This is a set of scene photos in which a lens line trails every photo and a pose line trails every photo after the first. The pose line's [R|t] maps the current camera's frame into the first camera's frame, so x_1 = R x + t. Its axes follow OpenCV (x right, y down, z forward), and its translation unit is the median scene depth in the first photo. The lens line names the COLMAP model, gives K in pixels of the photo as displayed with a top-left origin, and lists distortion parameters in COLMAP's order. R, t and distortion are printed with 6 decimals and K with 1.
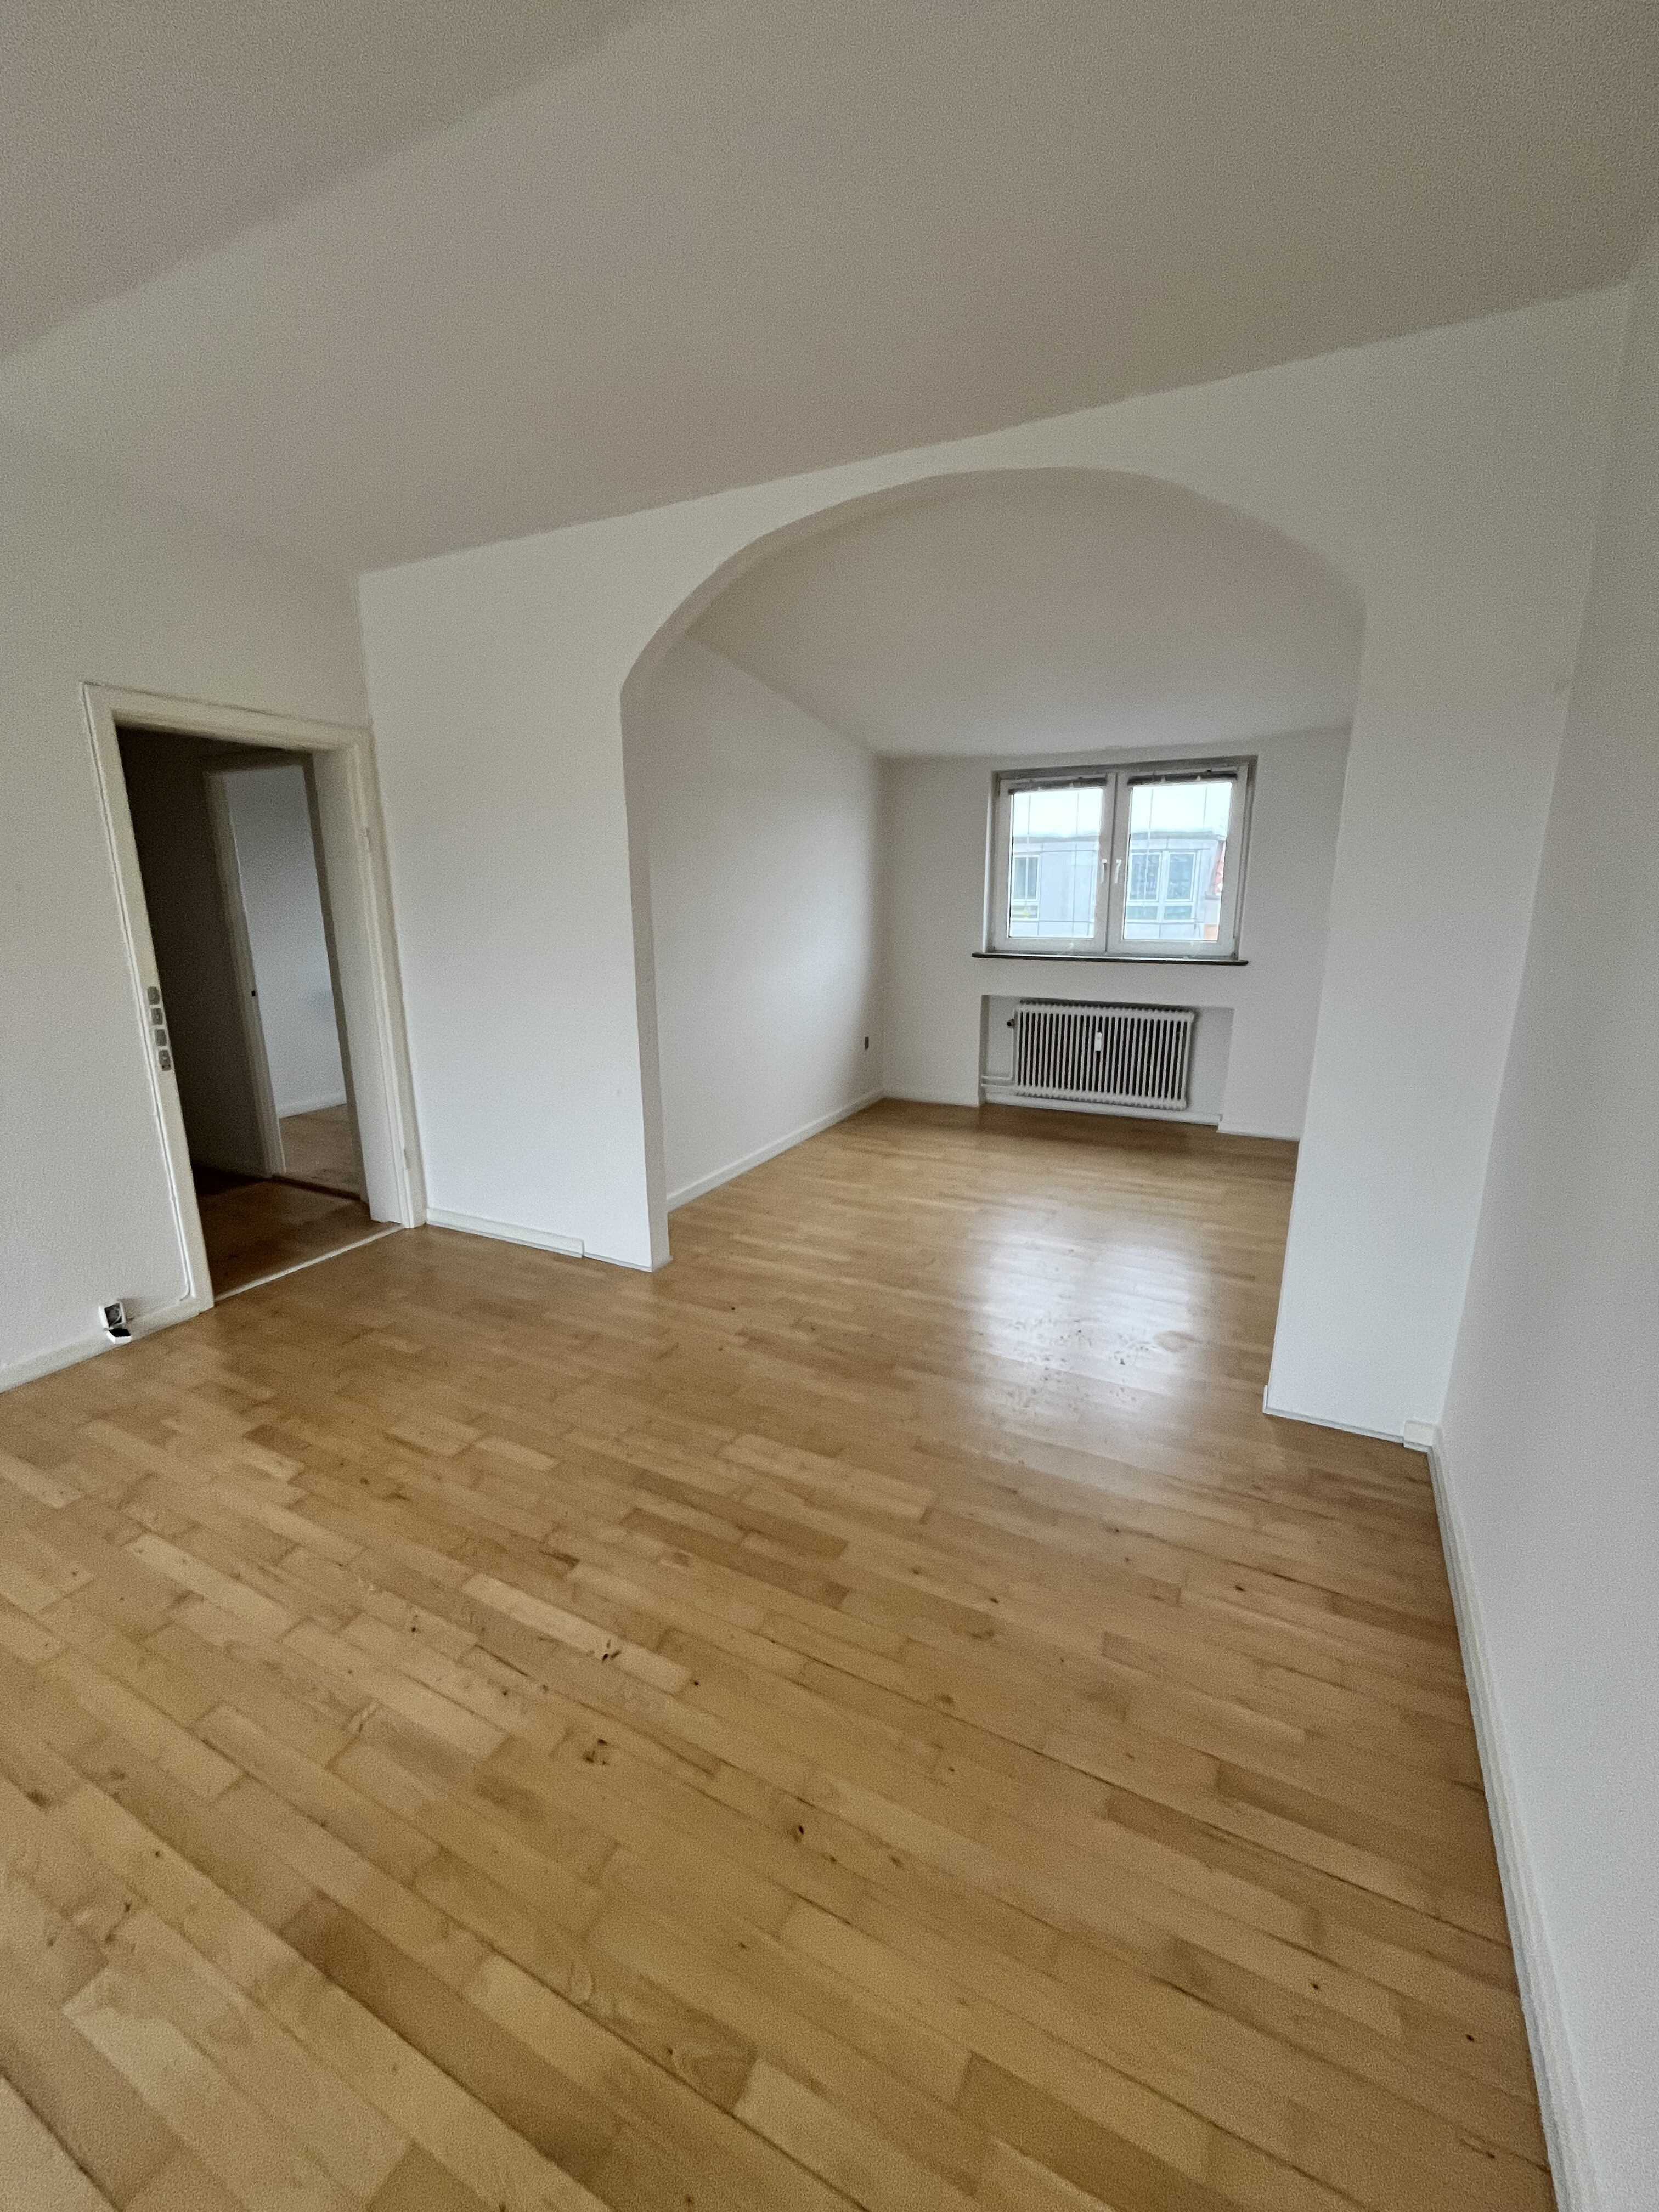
lens RADIAL K [[893.4, 0, 831.1], [0, 893.4, 1097.9], [0, 0, 1]] dist [-0.002957, -0.000416]
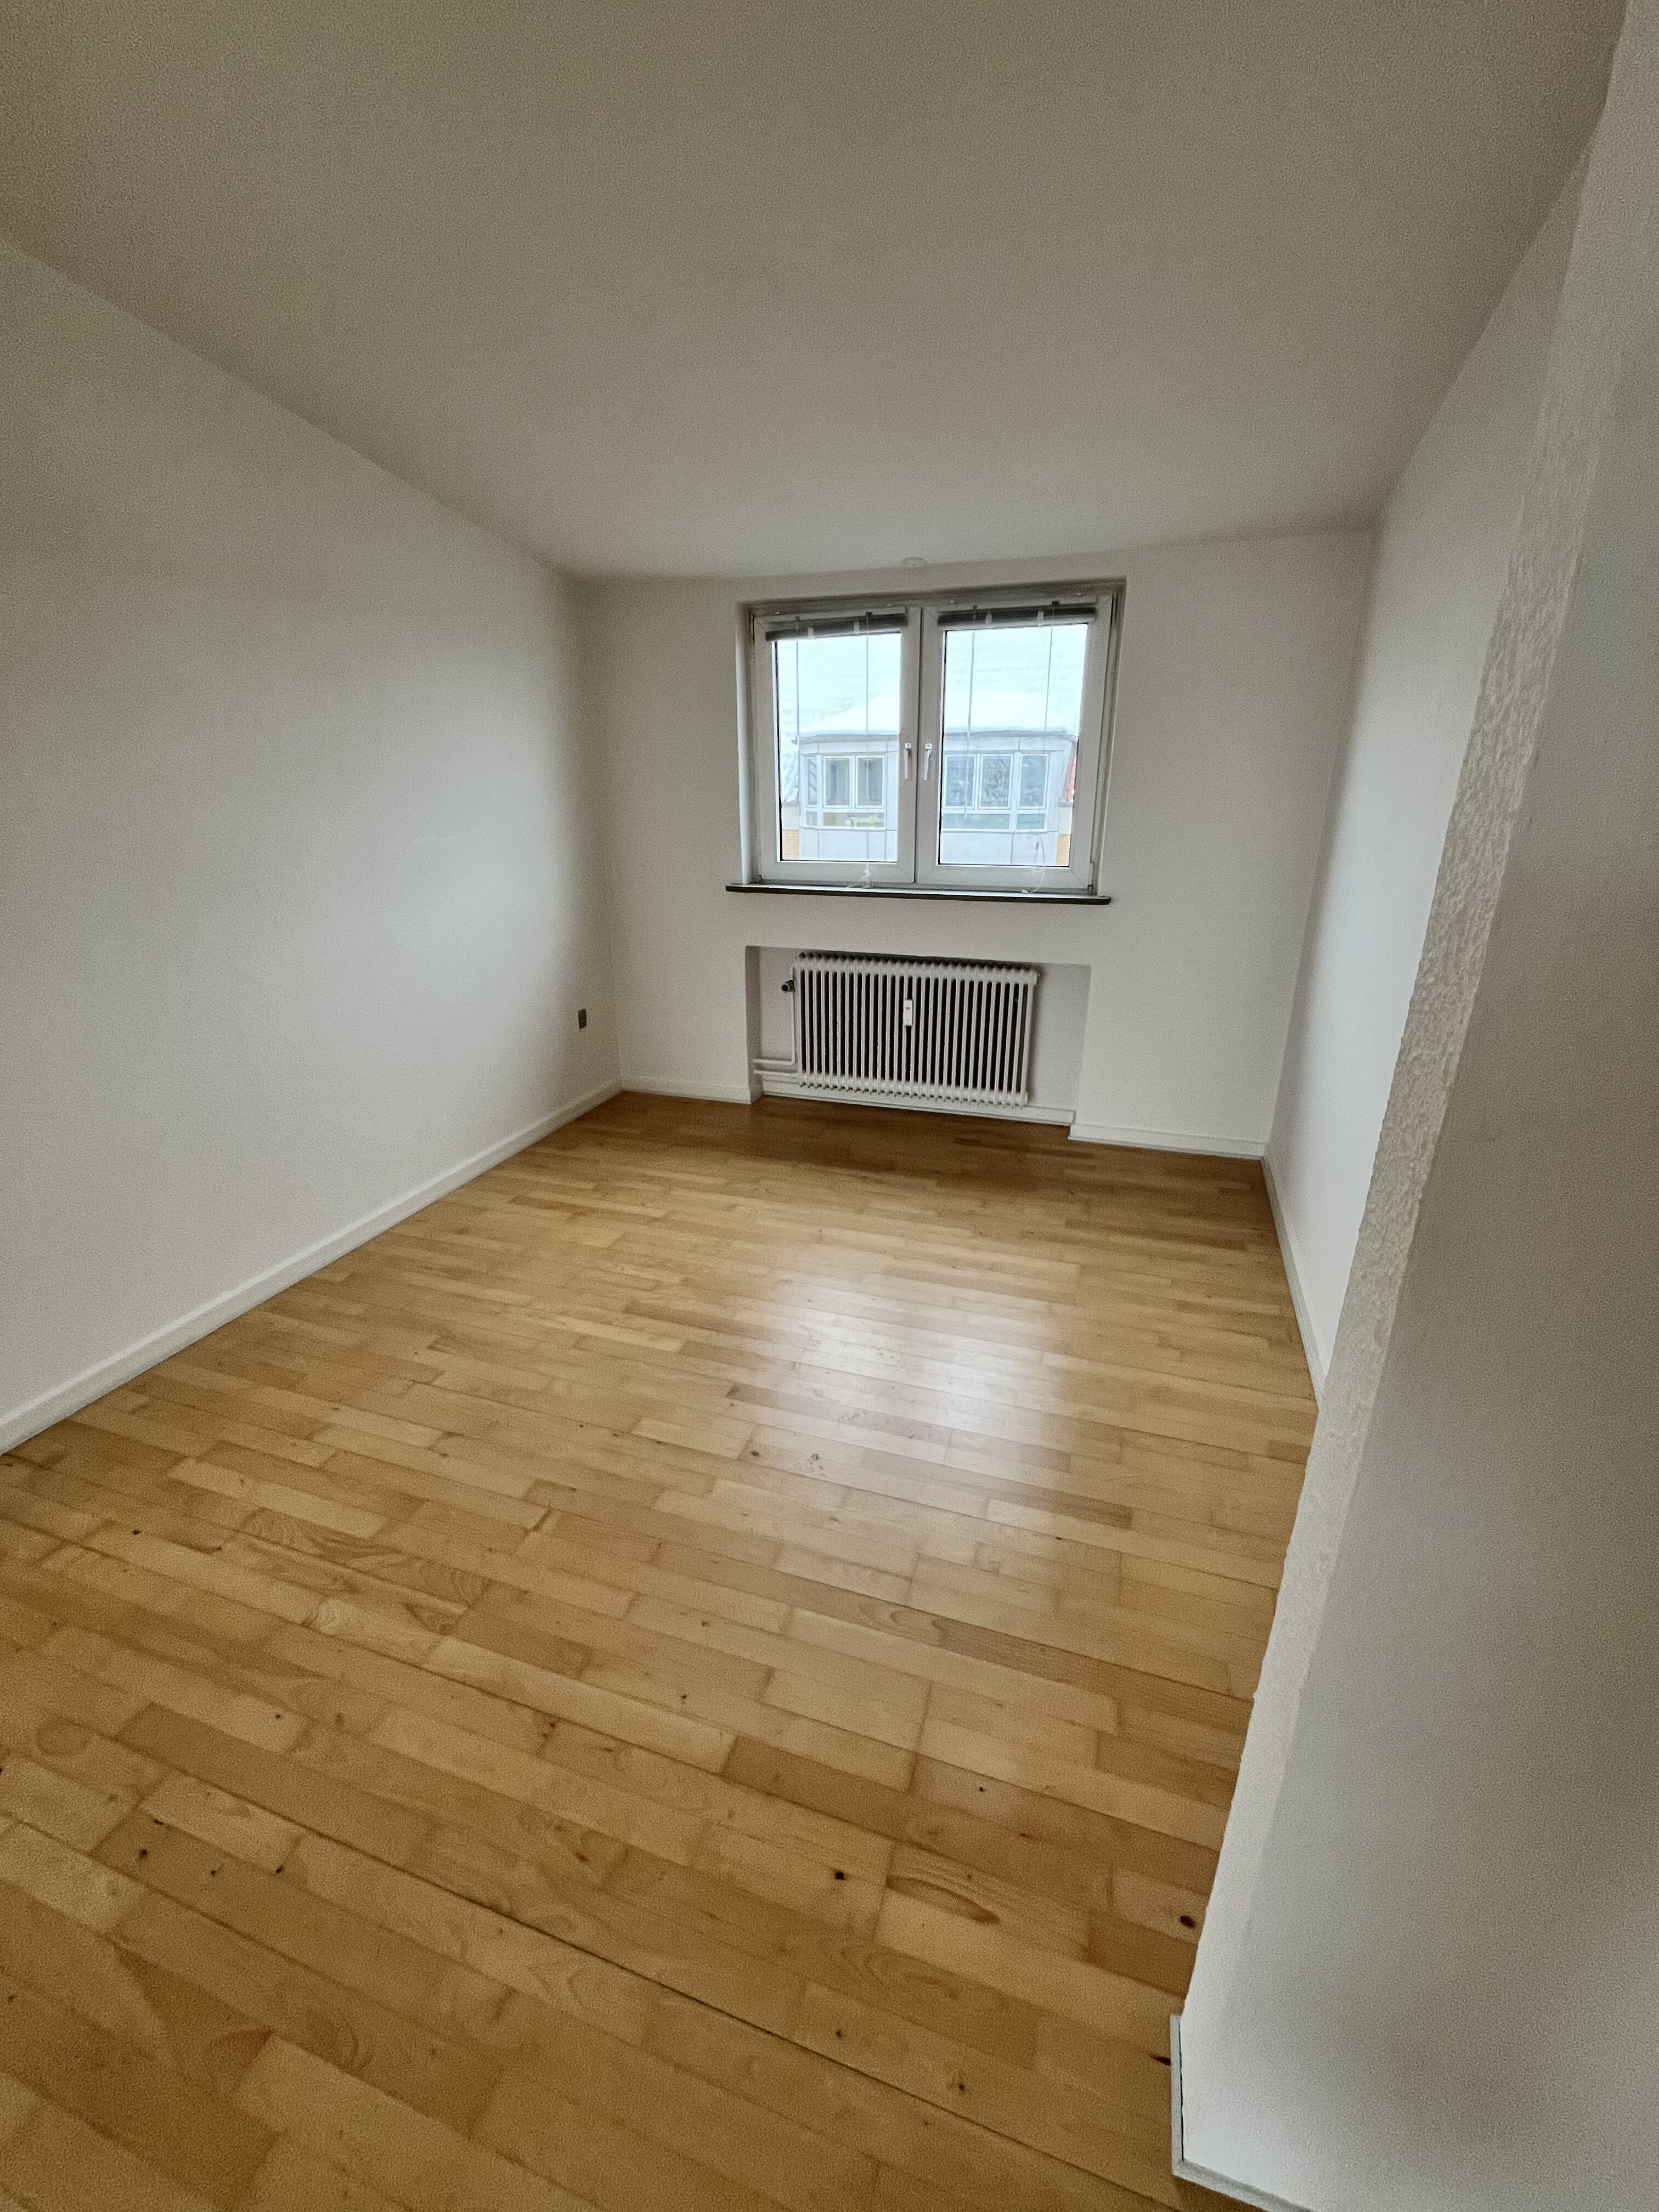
lens RADIAL K [[893.4, 0, 831.1], [0, 893.4, 1097.9], [0, 0, 1]] dist [-0.002957, -0.000416]
pose [[0.988901, -0.042380, 0.142403, 0.146297], [0.028315, 0.994646, 0.099388, -0.072946], [-0.145853, -0.094253, 0.984806, 0.332150]]
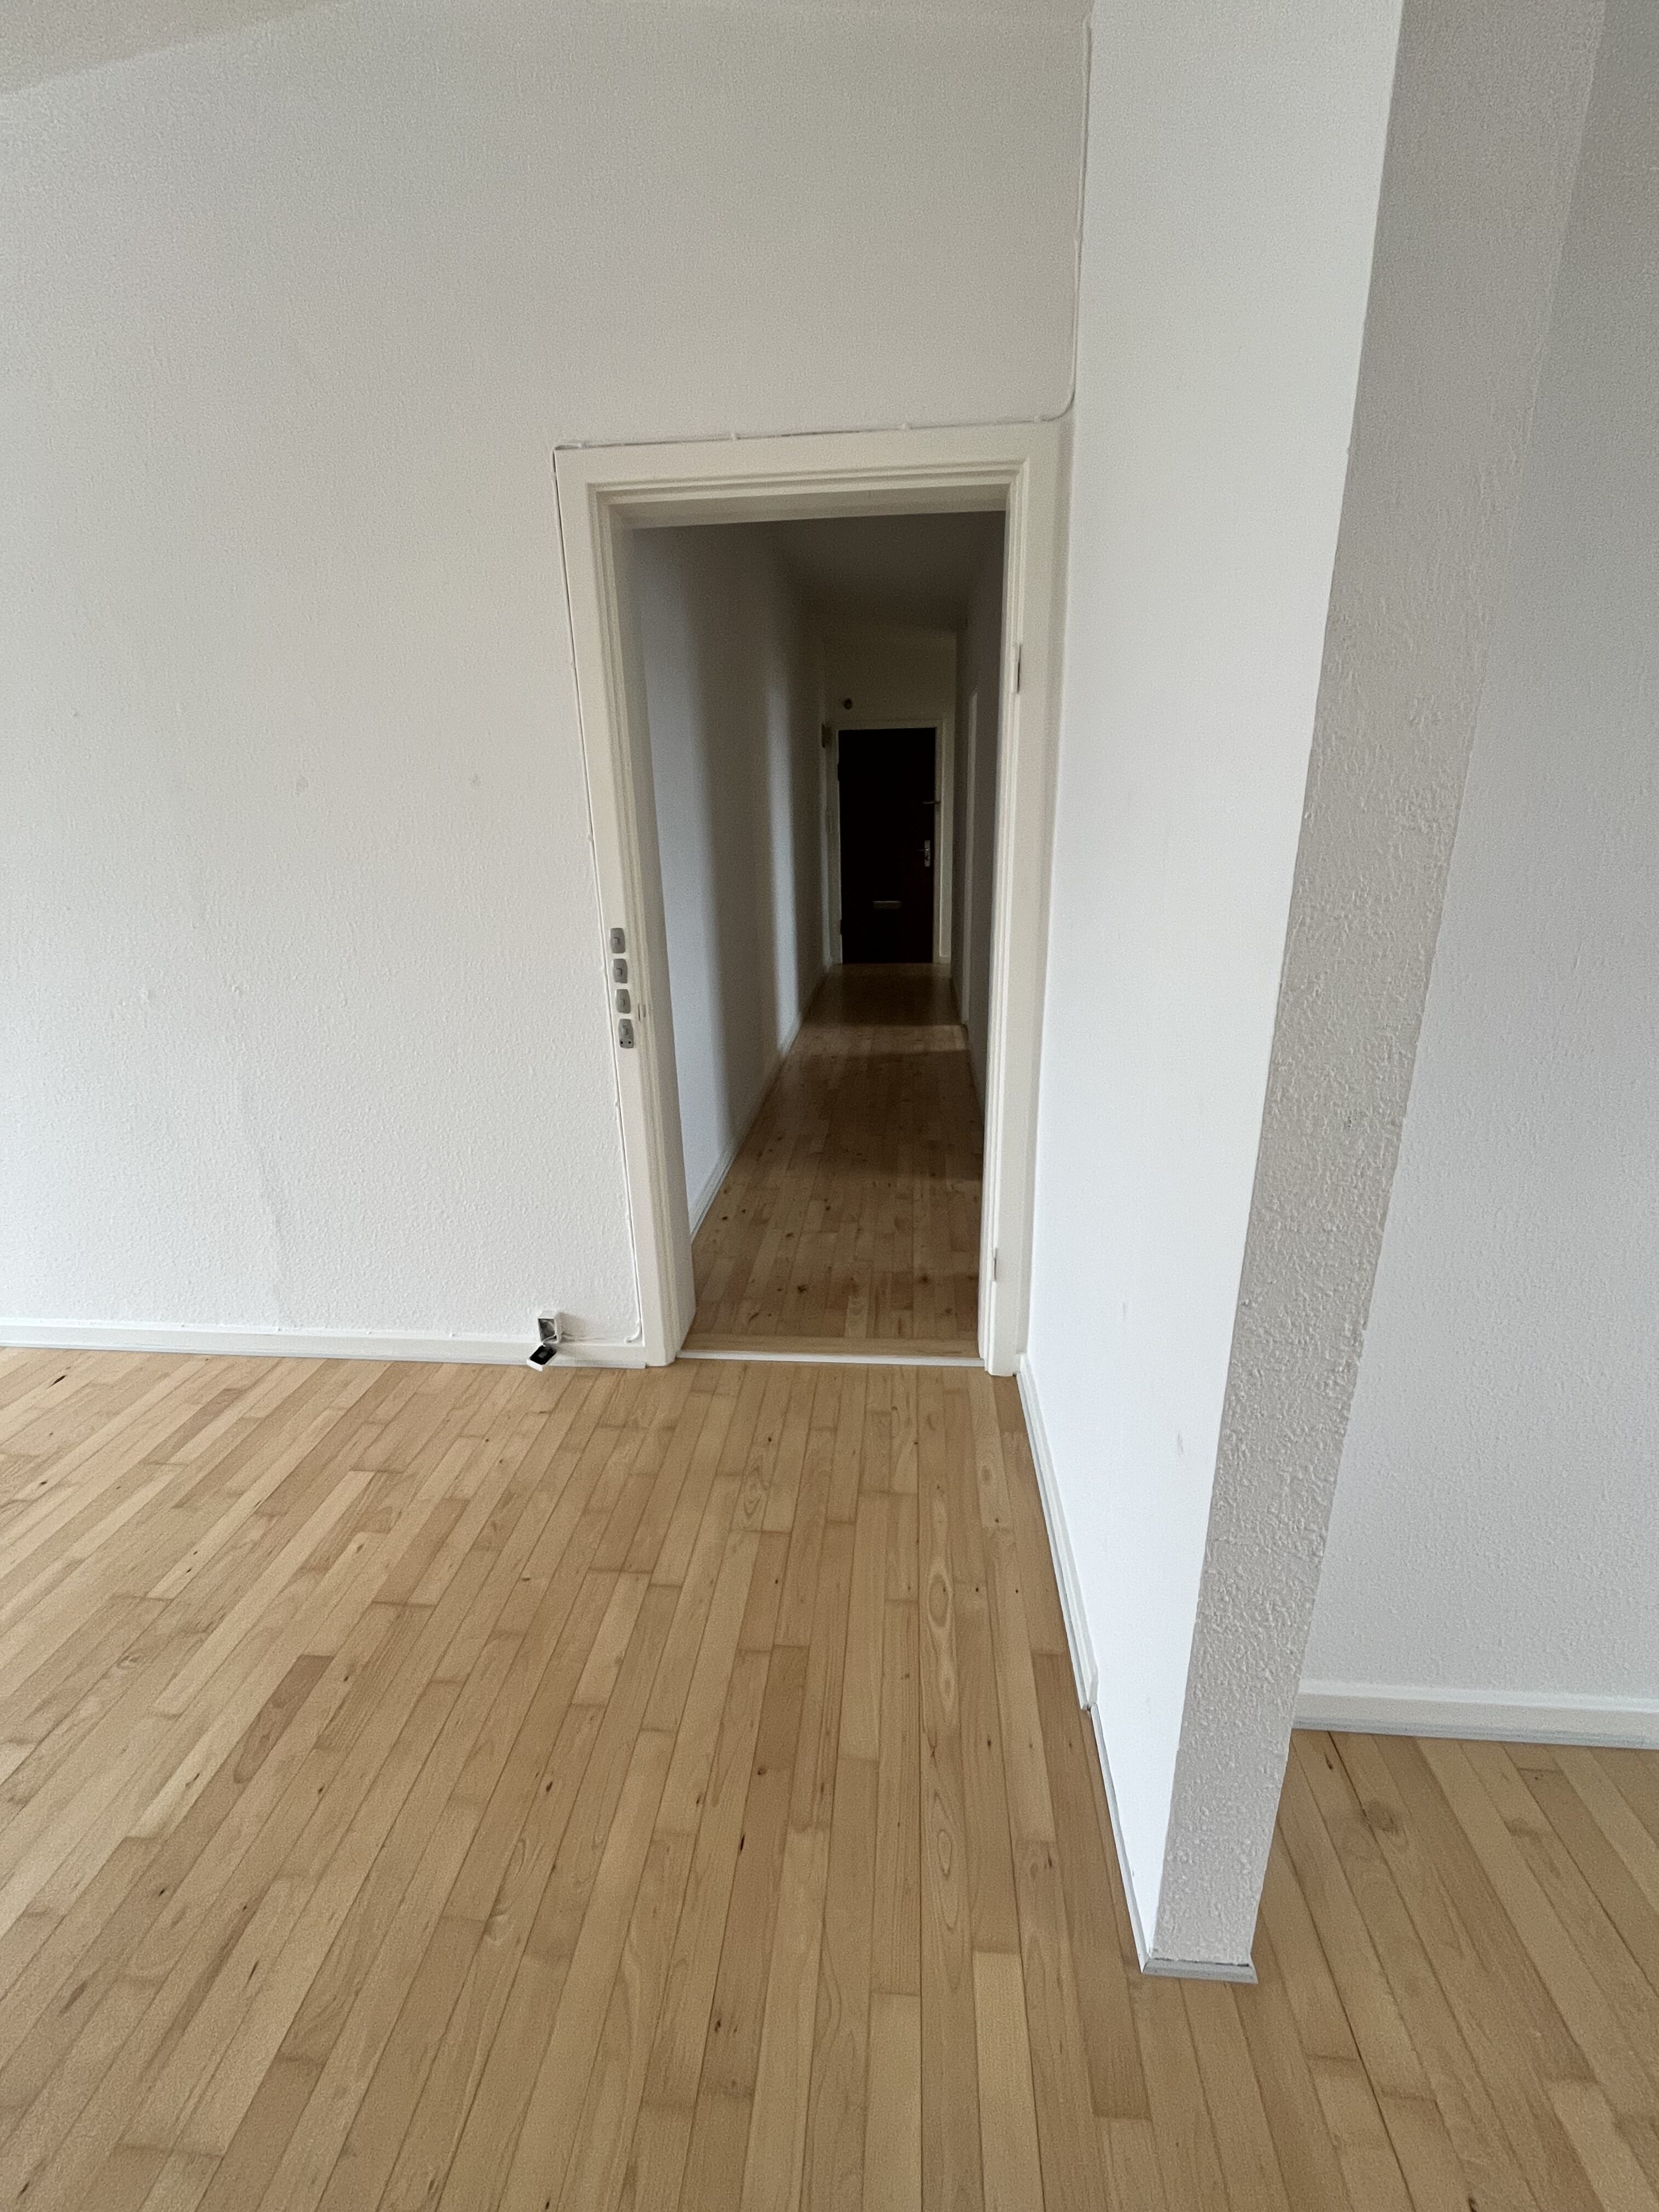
lens RADIAL K [[893.4, 0, 831.1], [0, 893.4, 1097.9], [0, 0, 1]] dist [-0.002957, -0.000416]
pose [[0.369406, 0.279252, -0.886317, -0.030355], [-0.191672, 0.956167, 0.221373, -0.101297], [0.909286, 0.088105, 0.406738, 0.490483]]
